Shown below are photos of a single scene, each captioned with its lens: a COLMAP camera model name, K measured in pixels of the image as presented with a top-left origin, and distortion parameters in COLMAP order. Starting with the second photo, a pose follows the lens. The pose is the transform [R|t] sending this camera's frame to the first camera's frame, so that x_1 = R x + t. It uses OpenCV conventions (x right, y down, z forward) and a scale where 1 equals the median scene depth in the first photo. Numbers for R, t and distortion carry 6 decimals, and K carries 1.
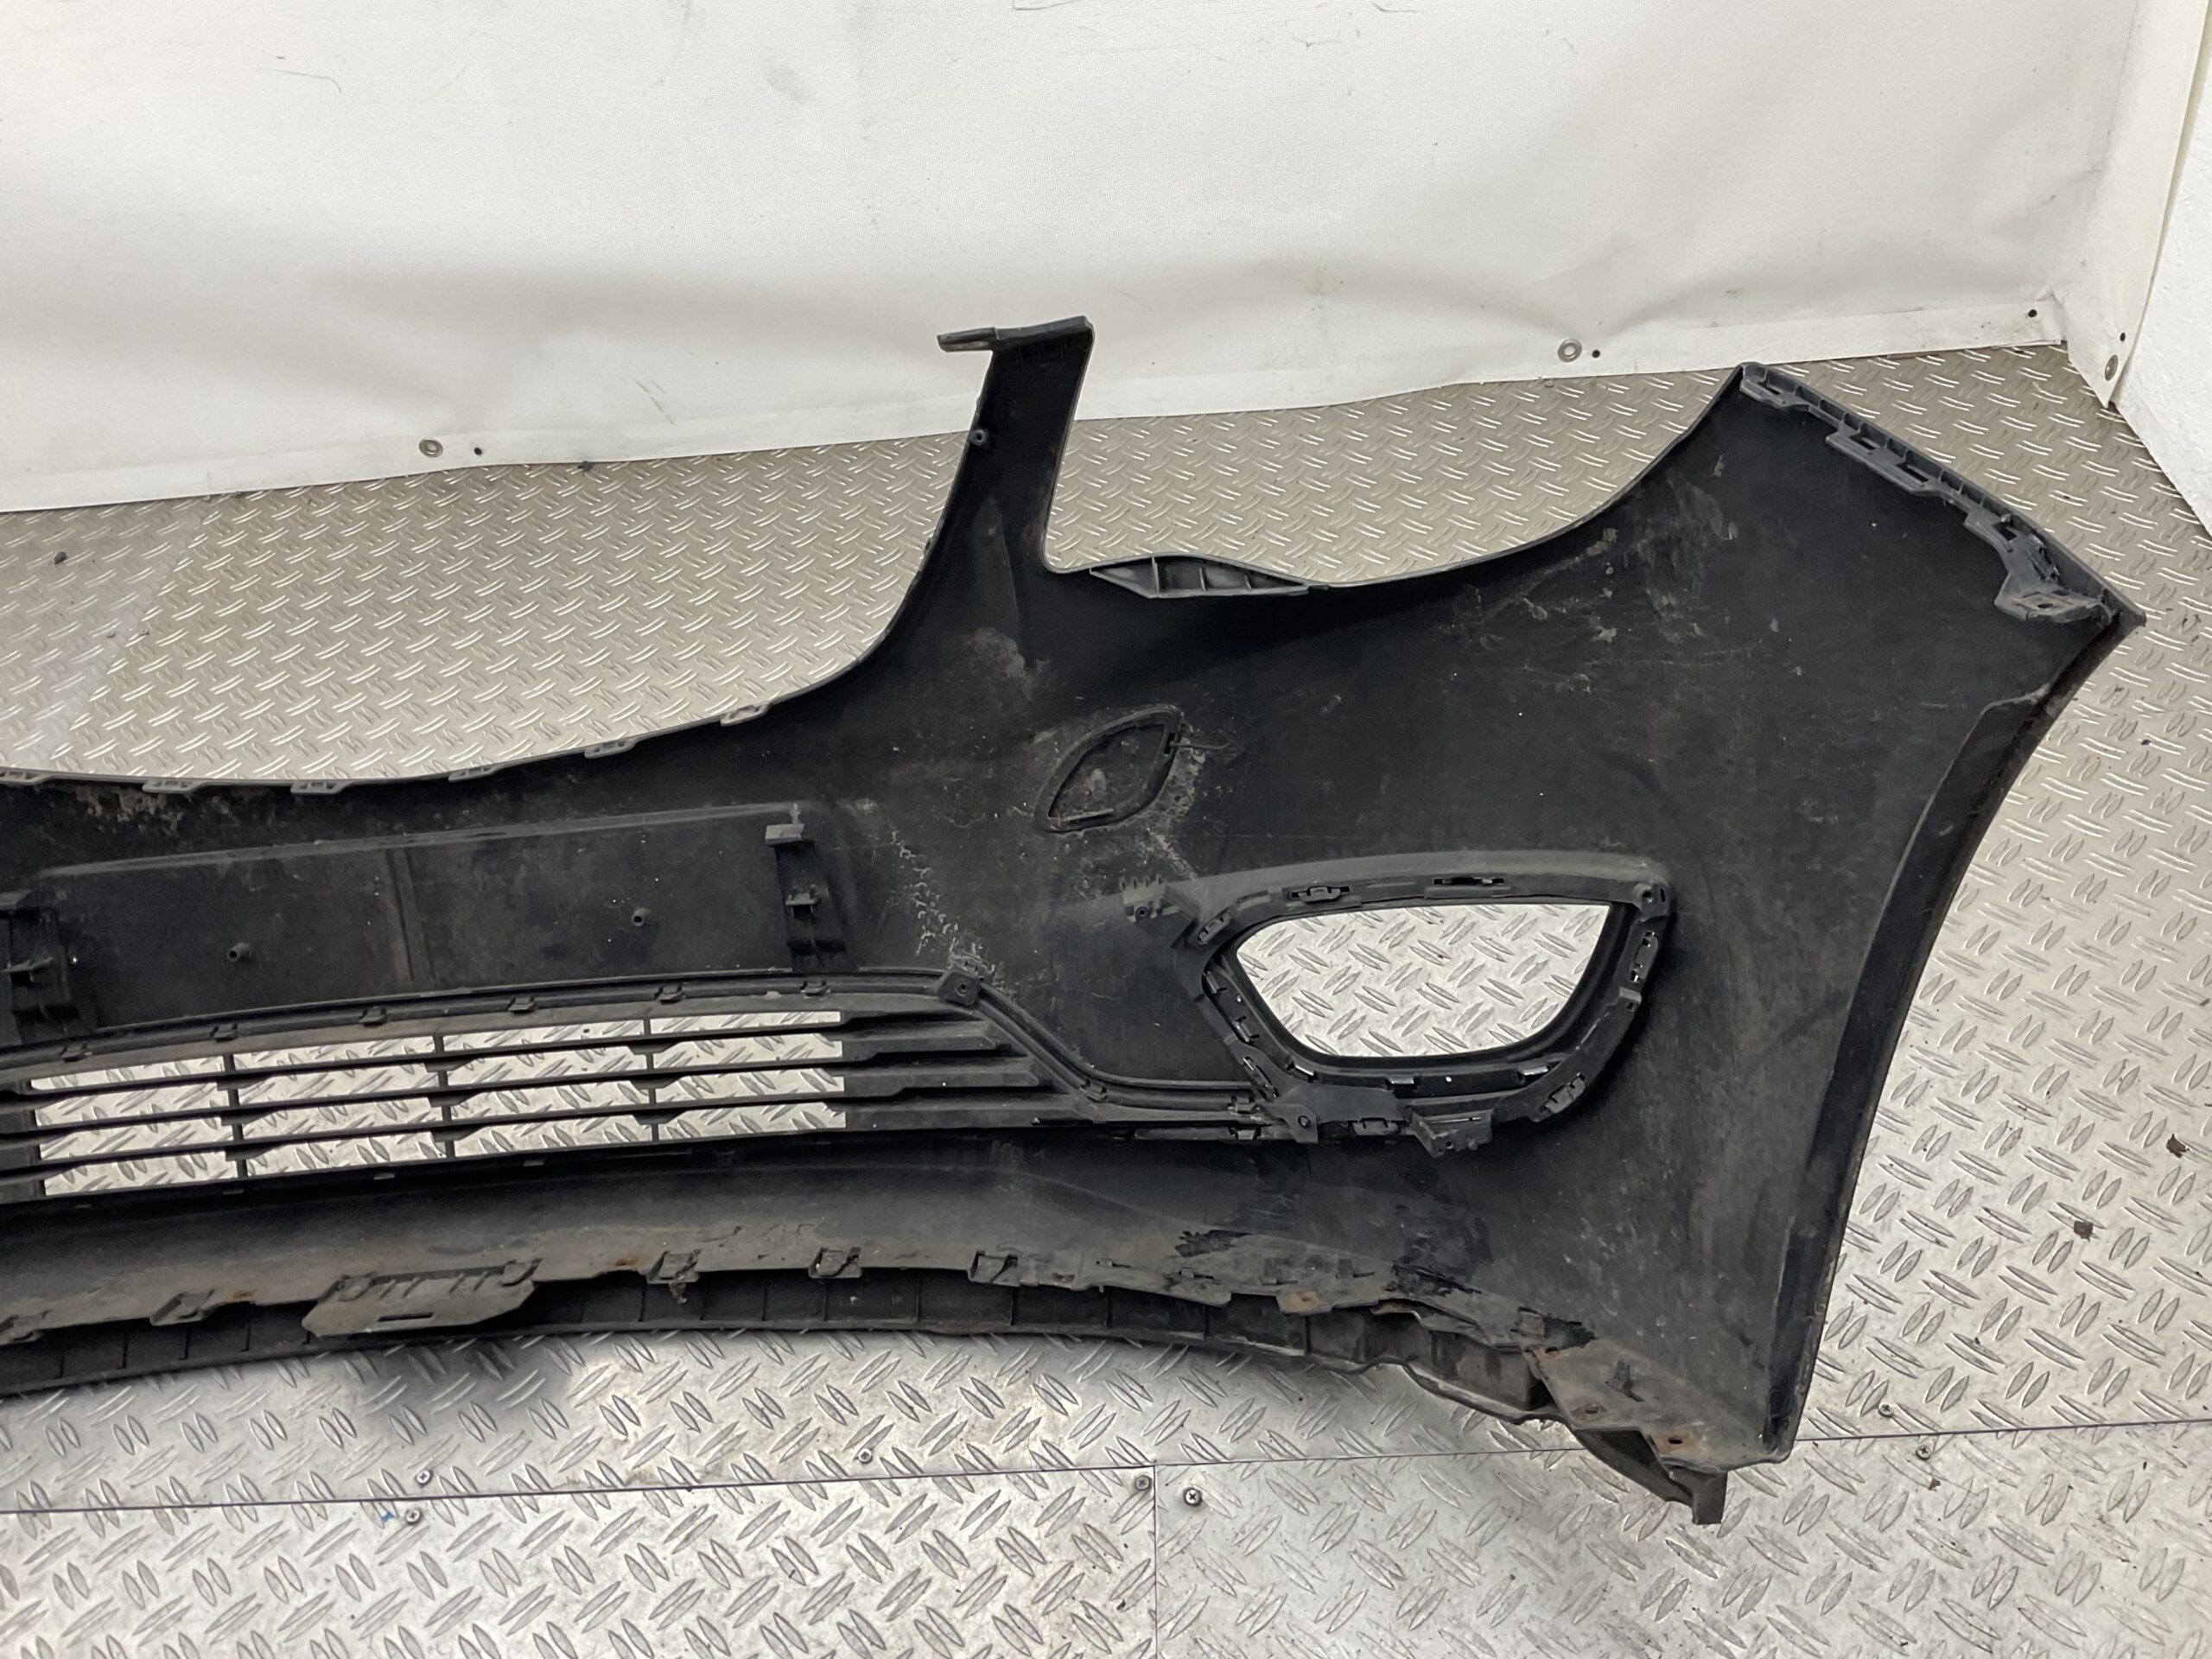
lens RADIAL K [[1834.2, 0, 1106.0], [0, 1834.2, 829.5], [0, 0, 1]] dist [0.116965, -0.243347]
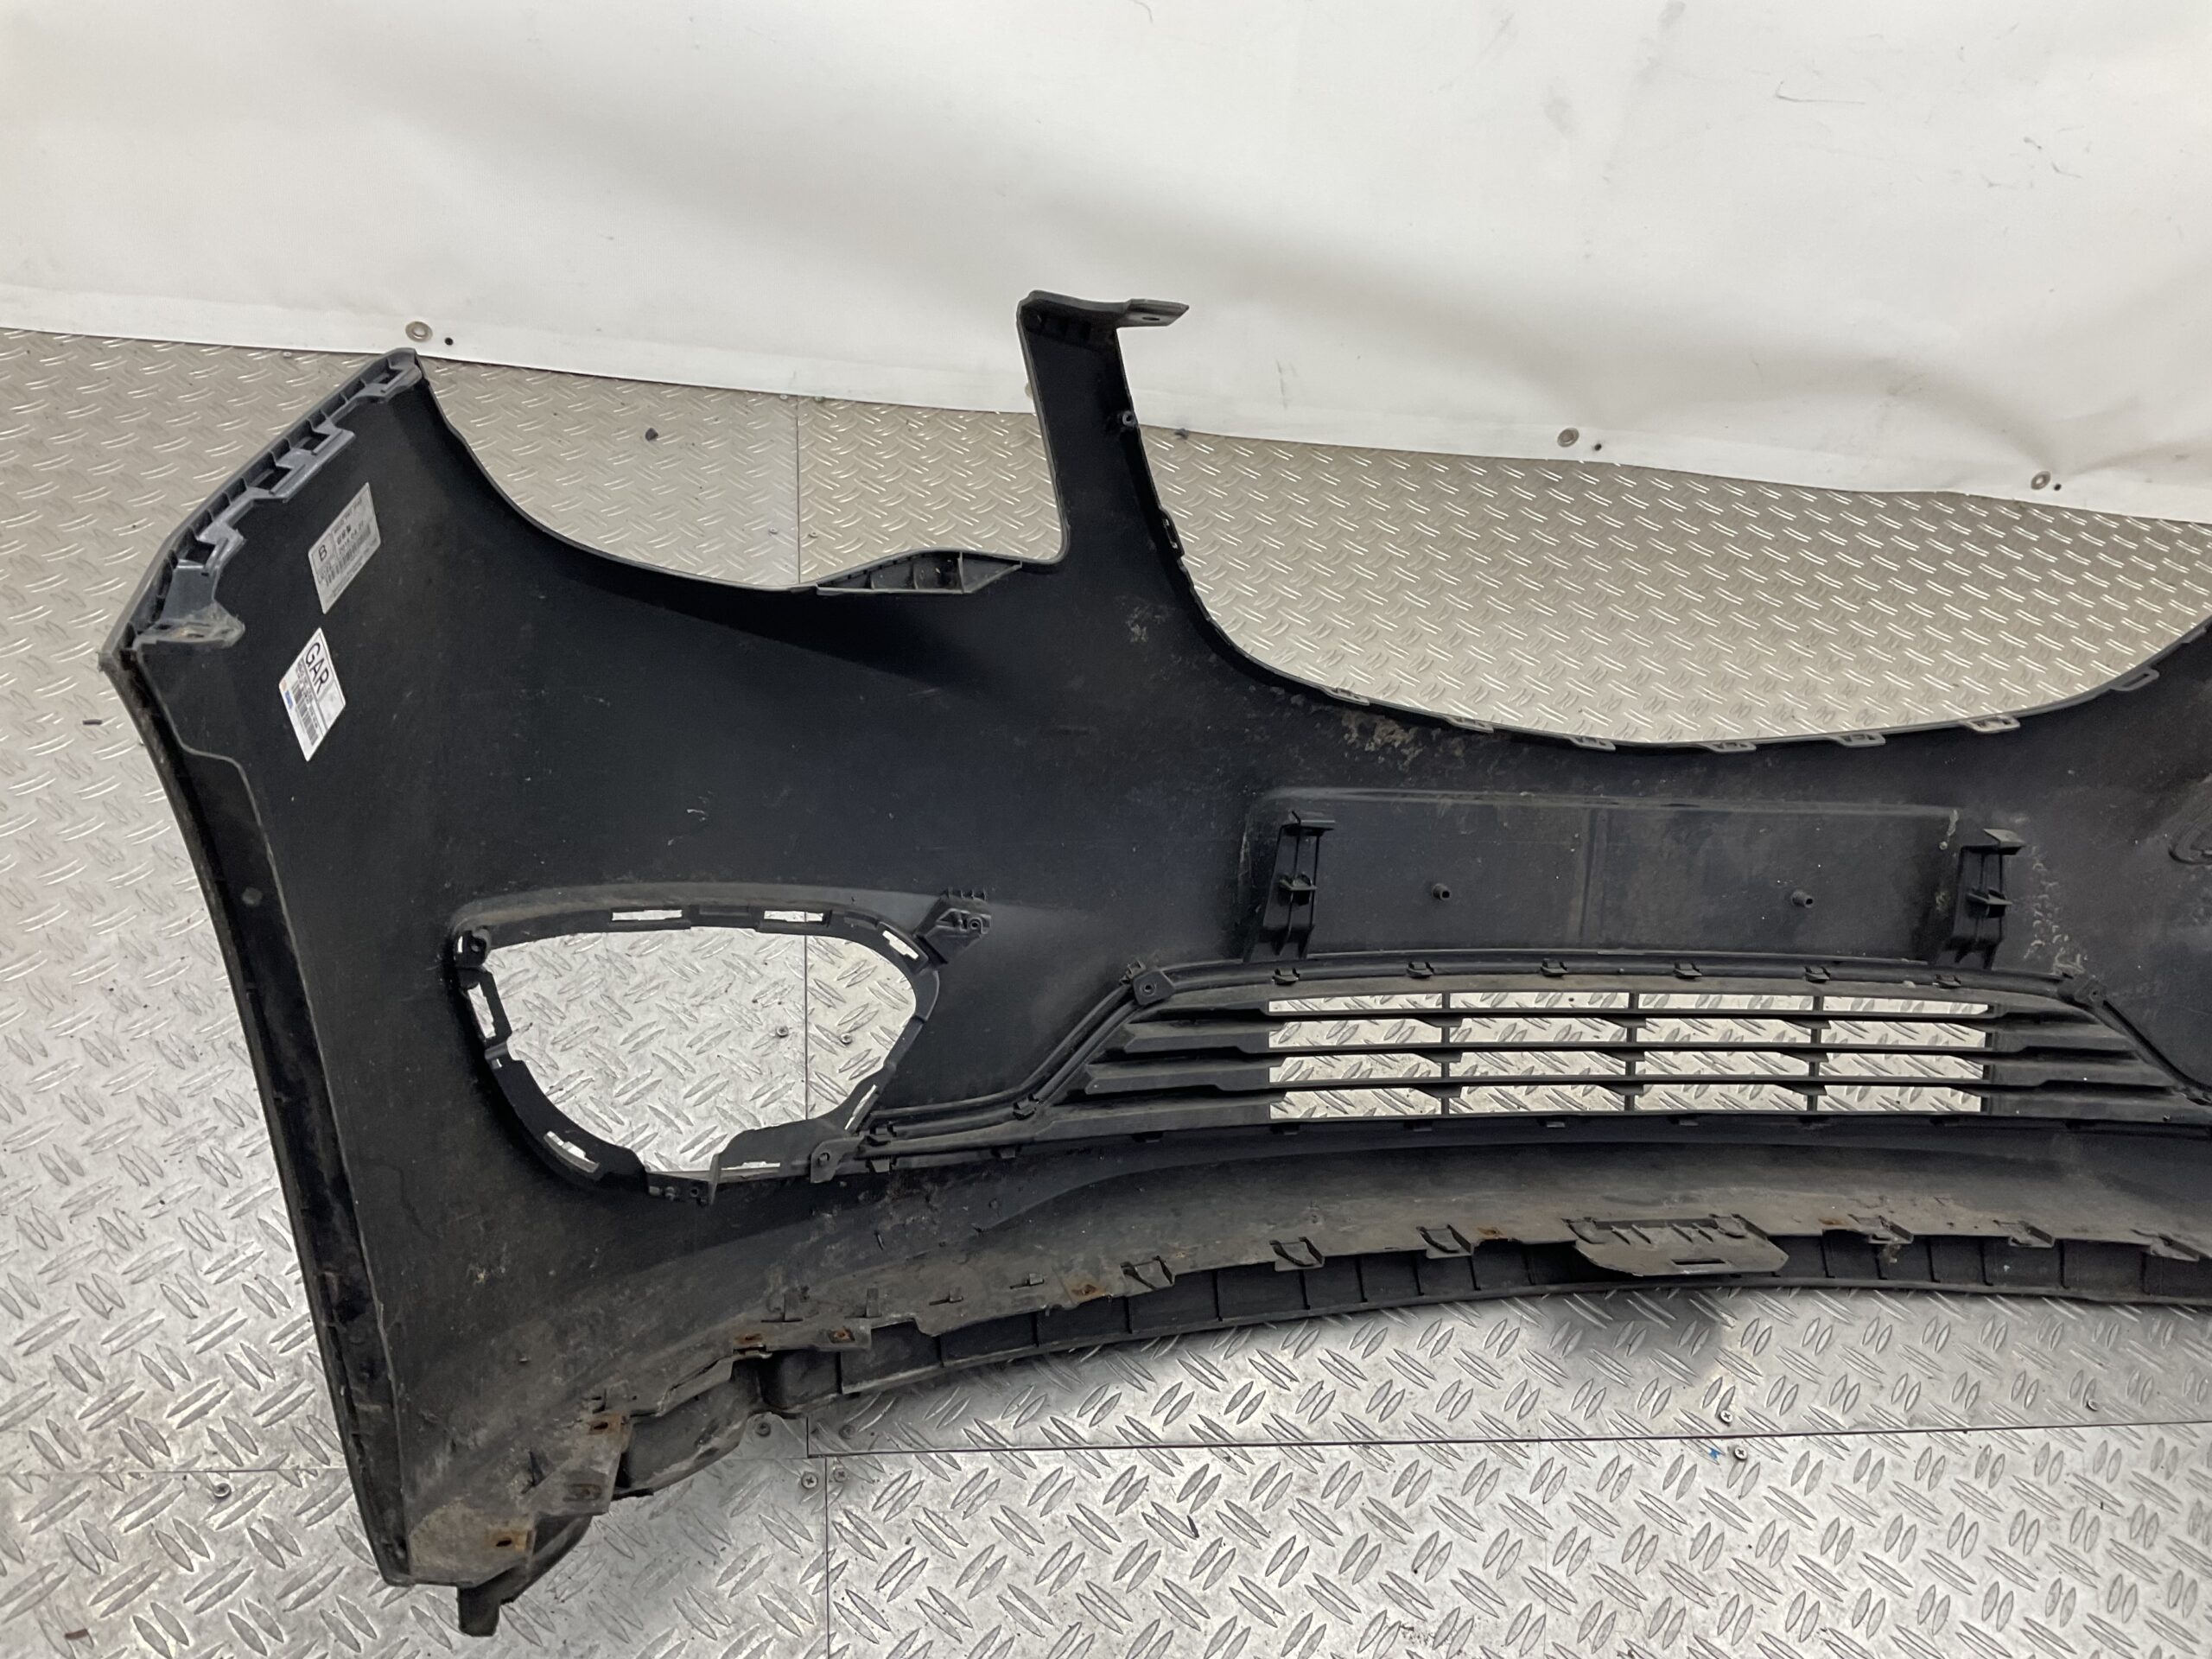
lens RADIAL K [[1834.2, 0, 1106.0], [0, 1834.2, 829.5], [0, 0, 1]] dist [0.116965, -0.243347]
pose [[0.955749, 0.111078, 0.272408, -0.933983], [-0.106388, 0.993810, -0.031977, 0.084945], [-0.274274, 0.001581, 0.961650, 0.088385]]
